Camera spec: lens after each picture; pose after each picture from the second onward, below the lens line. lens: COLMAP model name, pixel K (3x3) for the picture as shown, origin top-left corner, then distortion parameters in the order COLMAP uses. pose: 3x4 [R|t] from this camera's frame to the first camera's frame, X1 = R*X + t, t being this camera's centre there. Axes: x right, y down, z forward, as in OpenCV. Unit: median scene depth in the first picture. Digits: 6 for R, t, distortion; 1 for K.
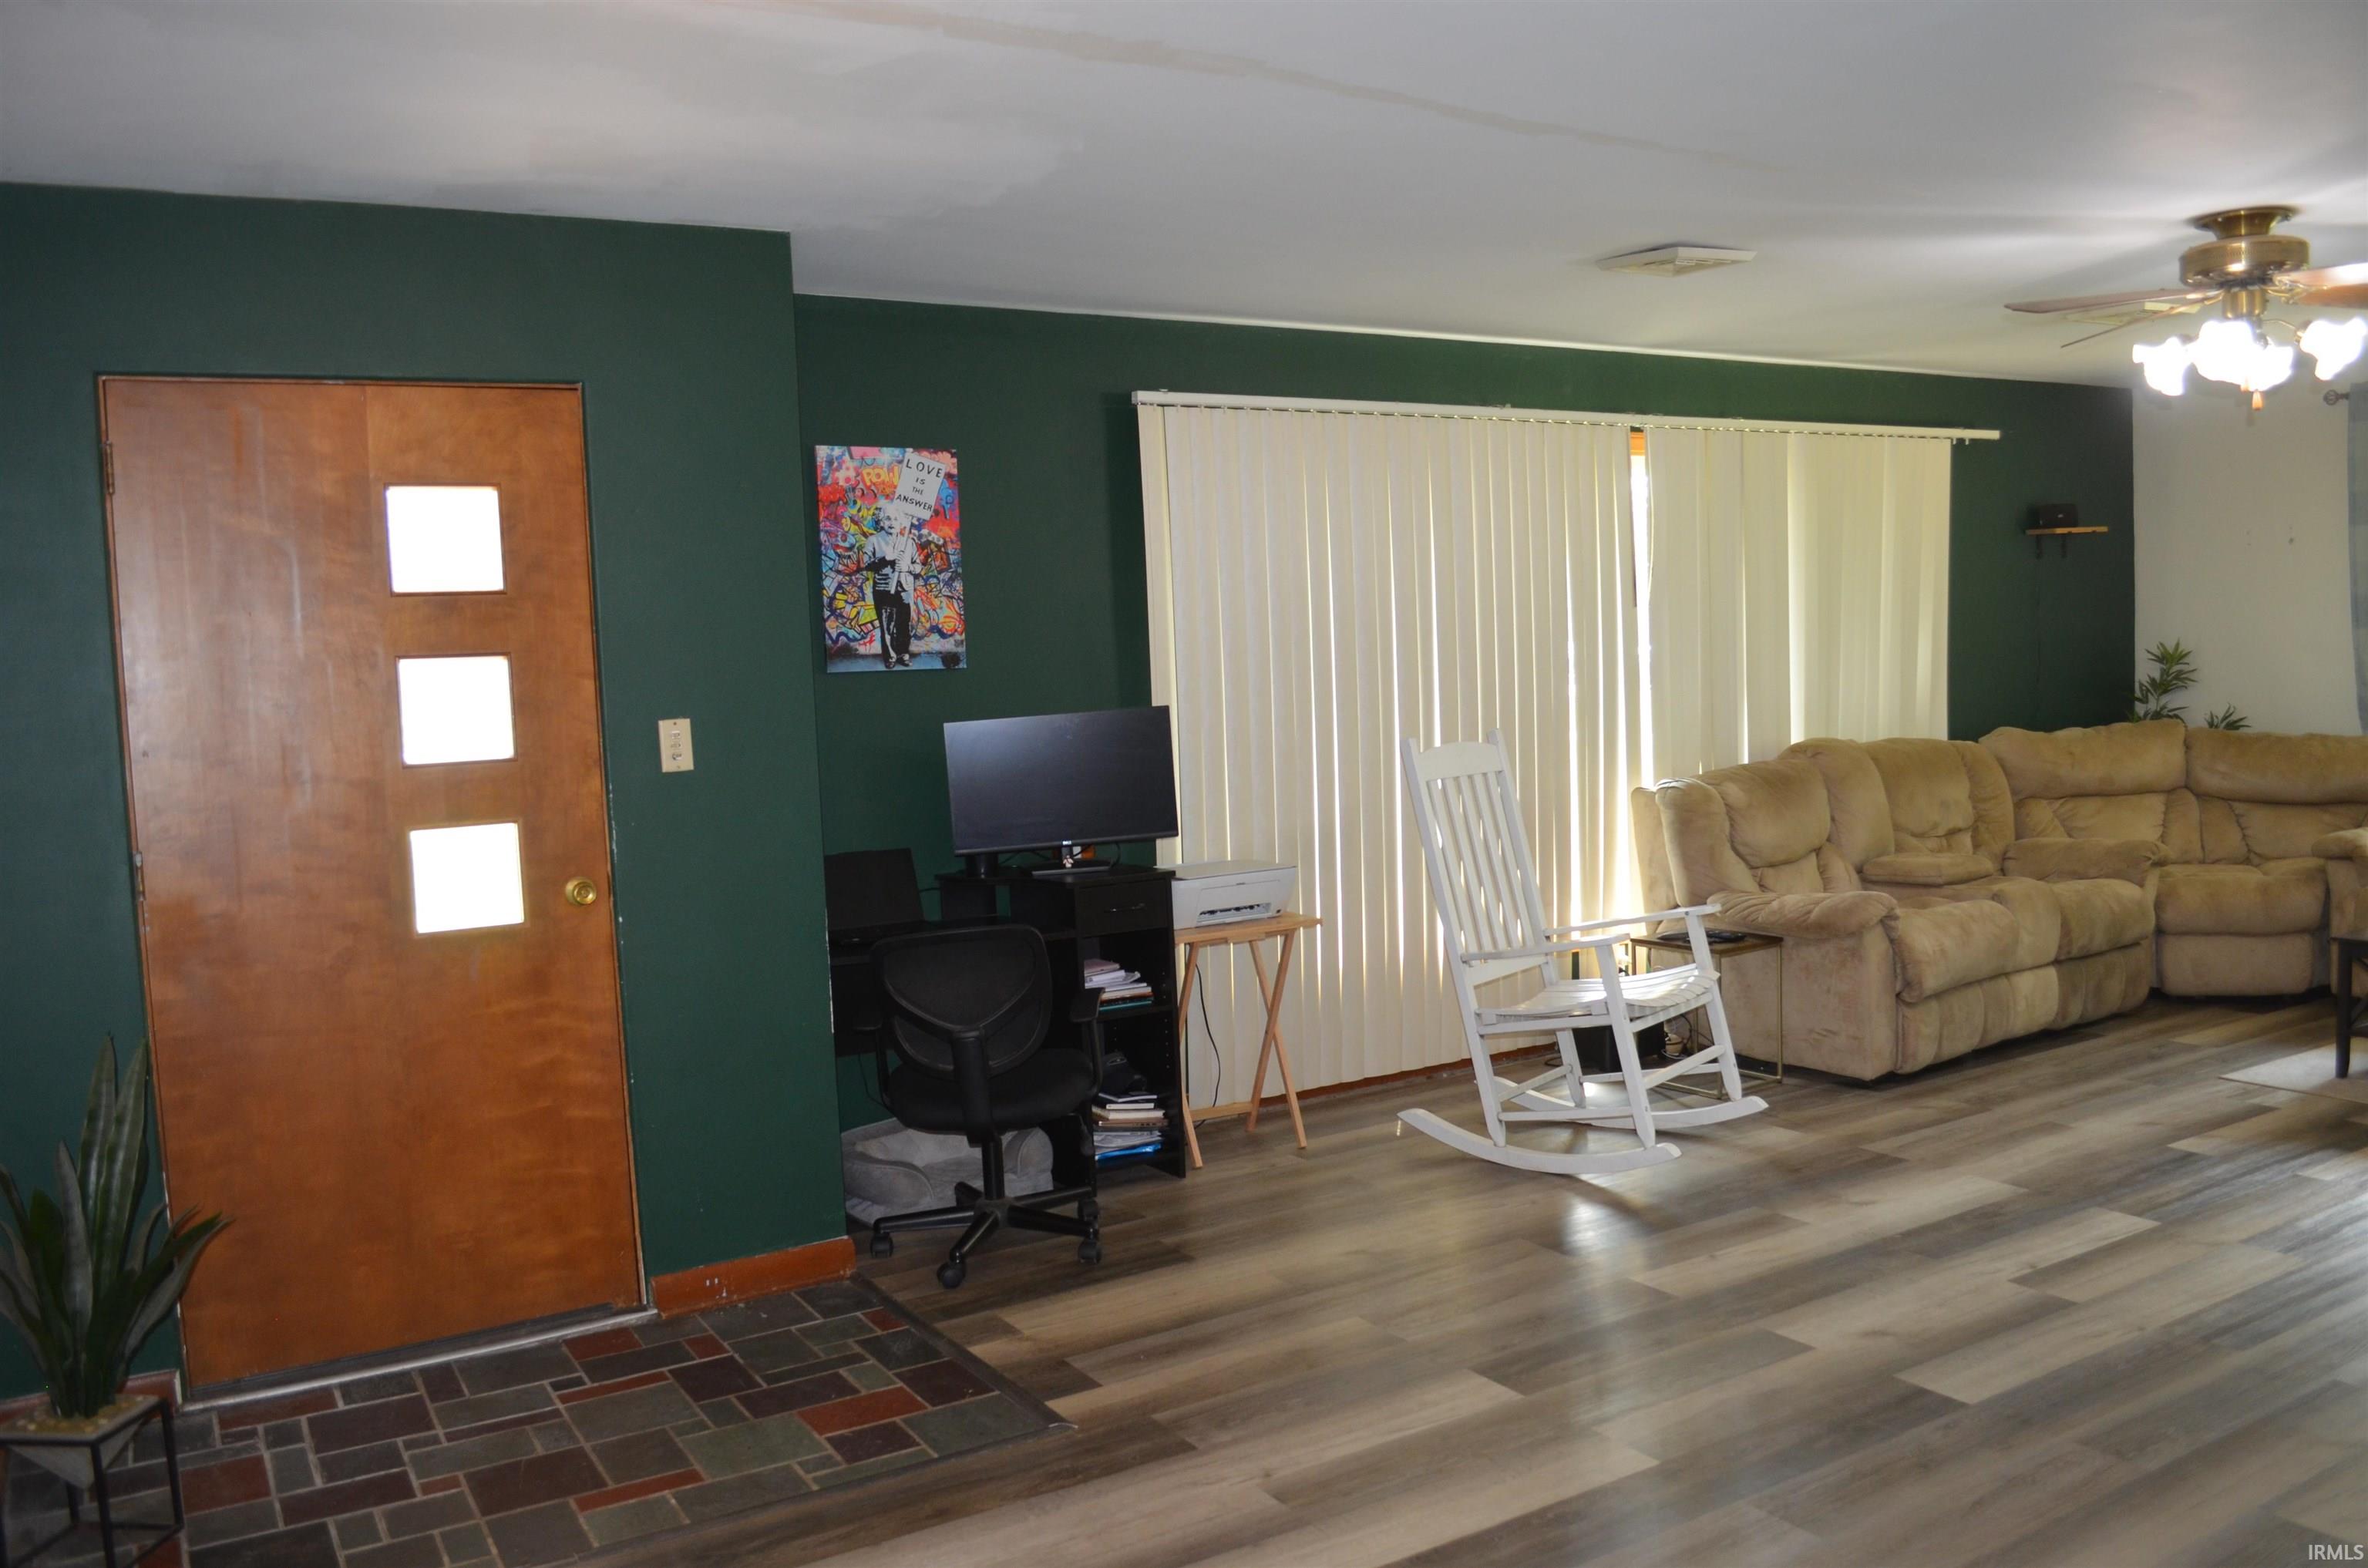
lens RADIAL K [[1880.5, 0, 1229.9], [0, 1880.5, 793.8], [0, 0, 1]] dist [-0.070465, -0.003221]
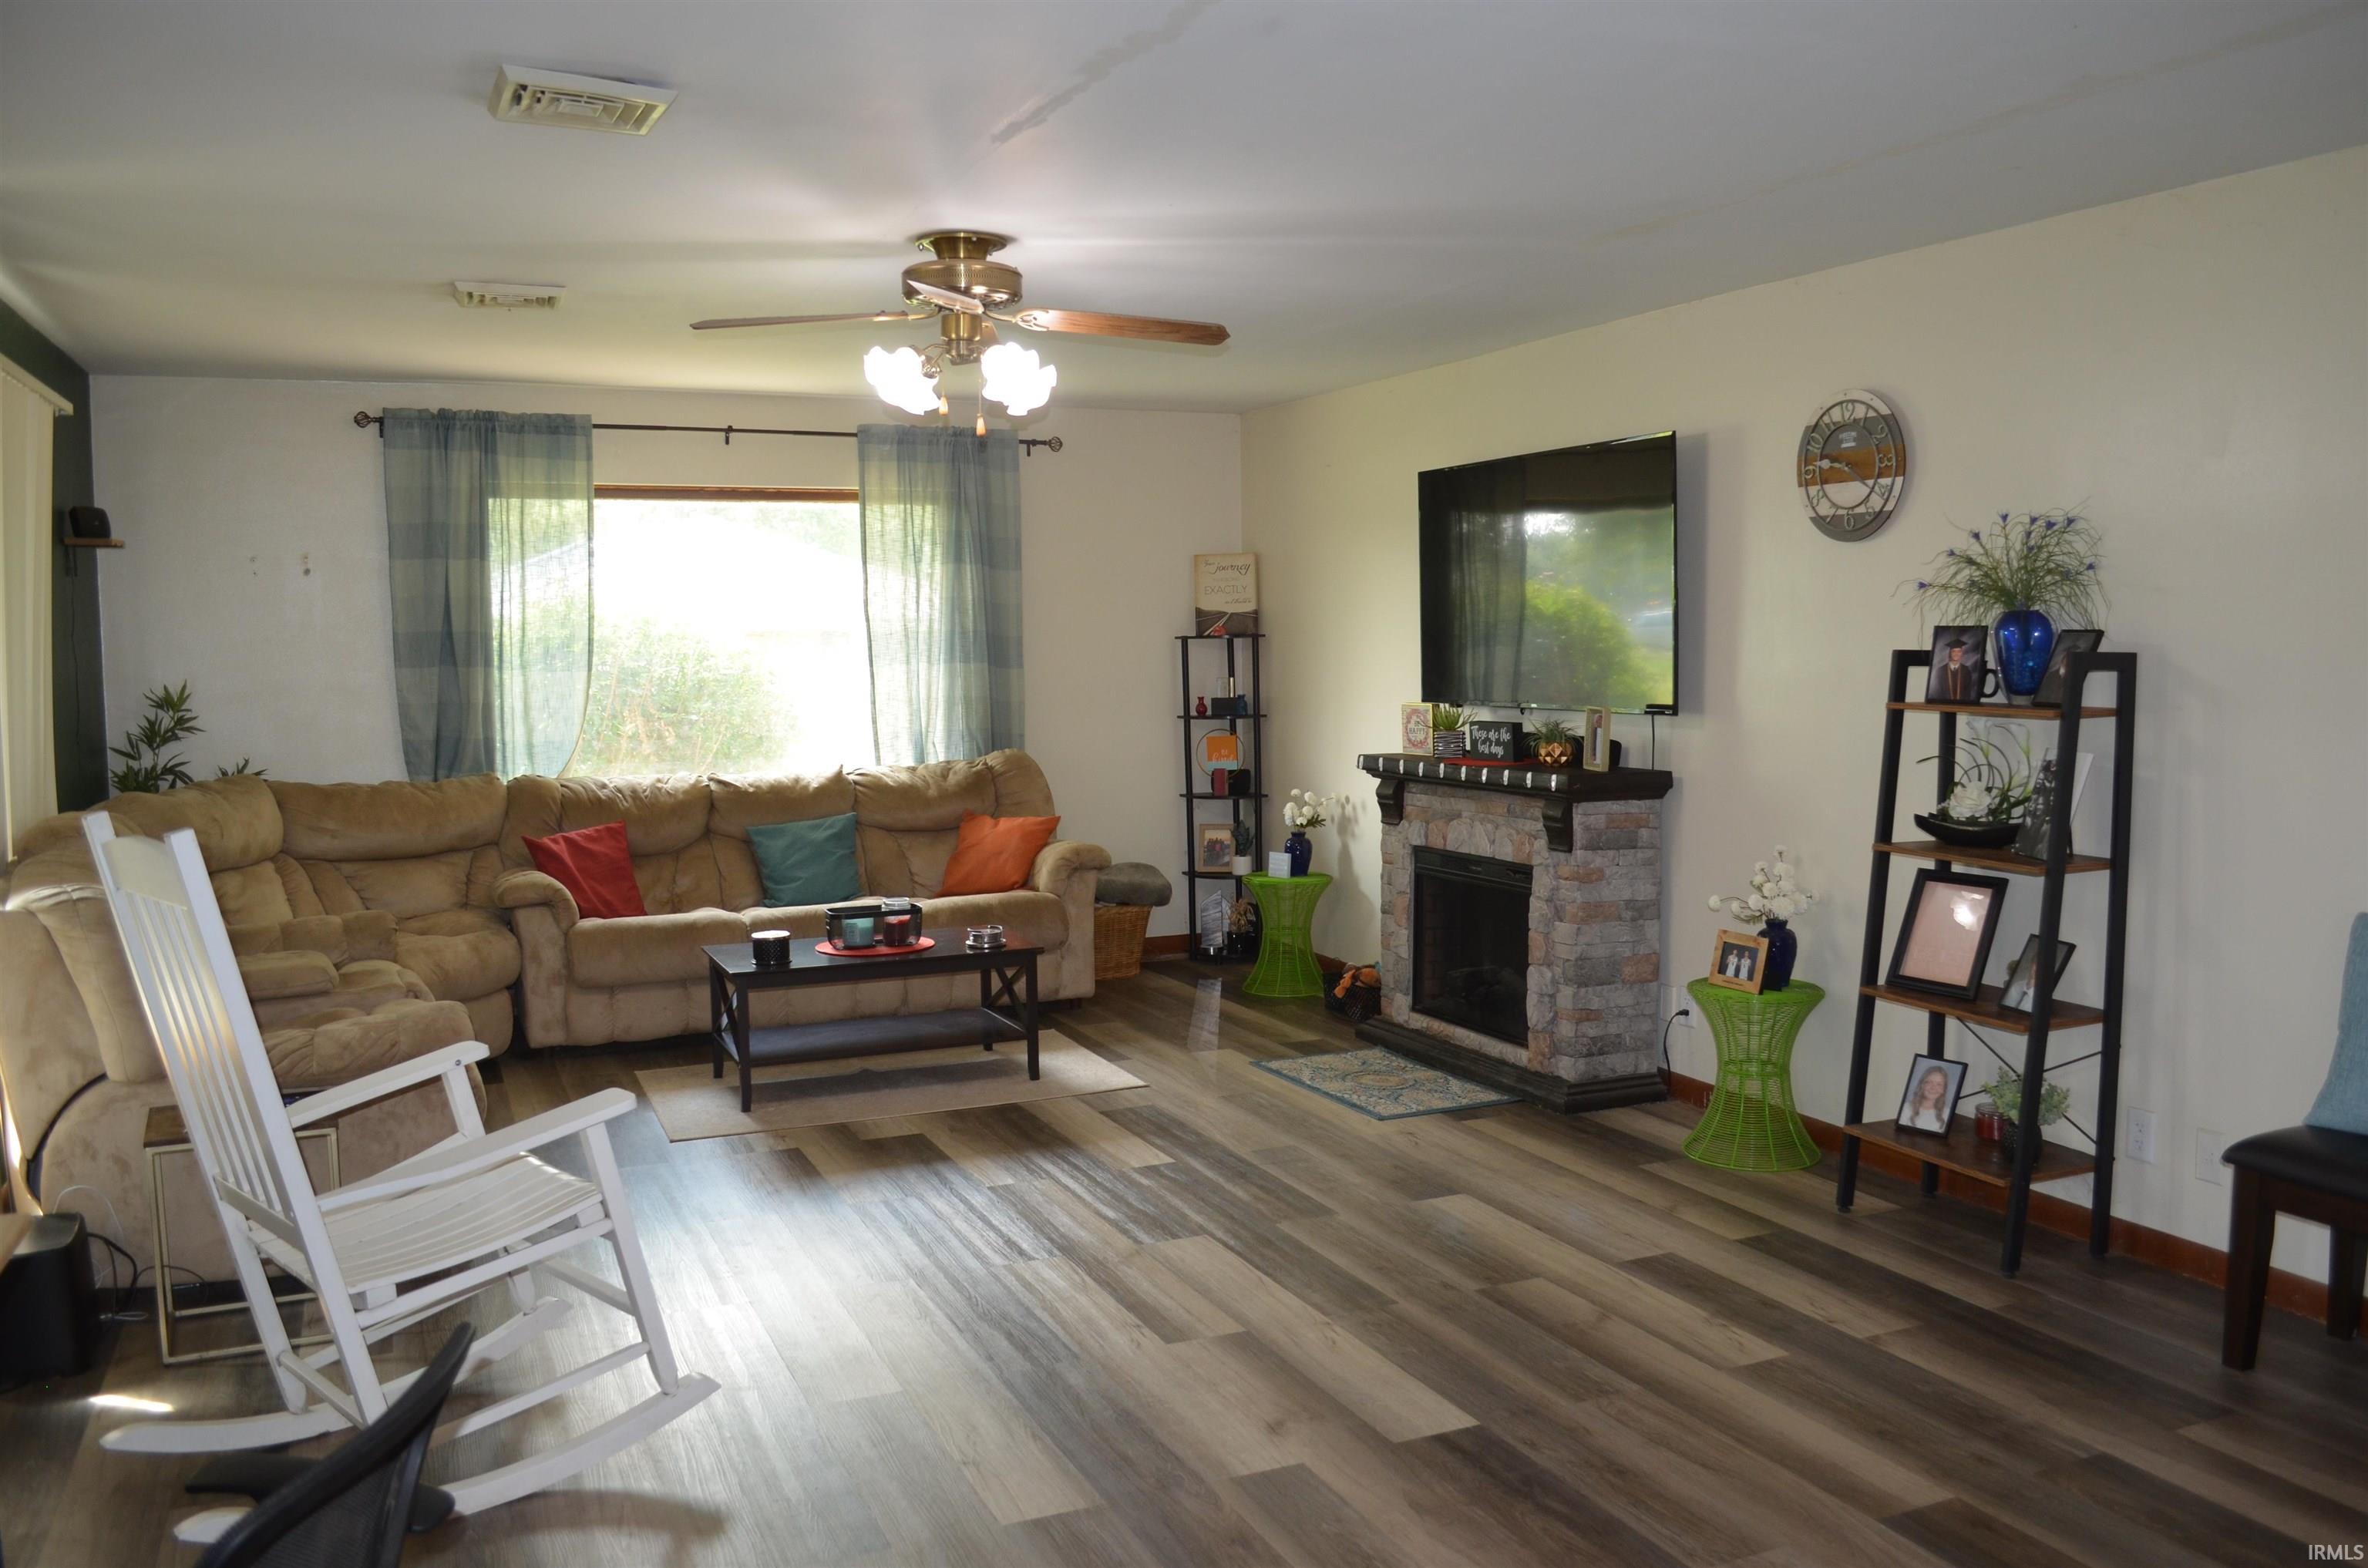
lens RADIAL K [[1859.7, 0, 1214.0], [0, 1859.7, 794.0], [0, 0, 1]] dist [-0.076464, 0.007159]
pose [[0.123955, -0.045254, 0.991255, -0.441173], [0.084775, 0.995790, 0.034860, -0.037959], [-0.988660, 0.079713, 0.127270, 0.761588]]
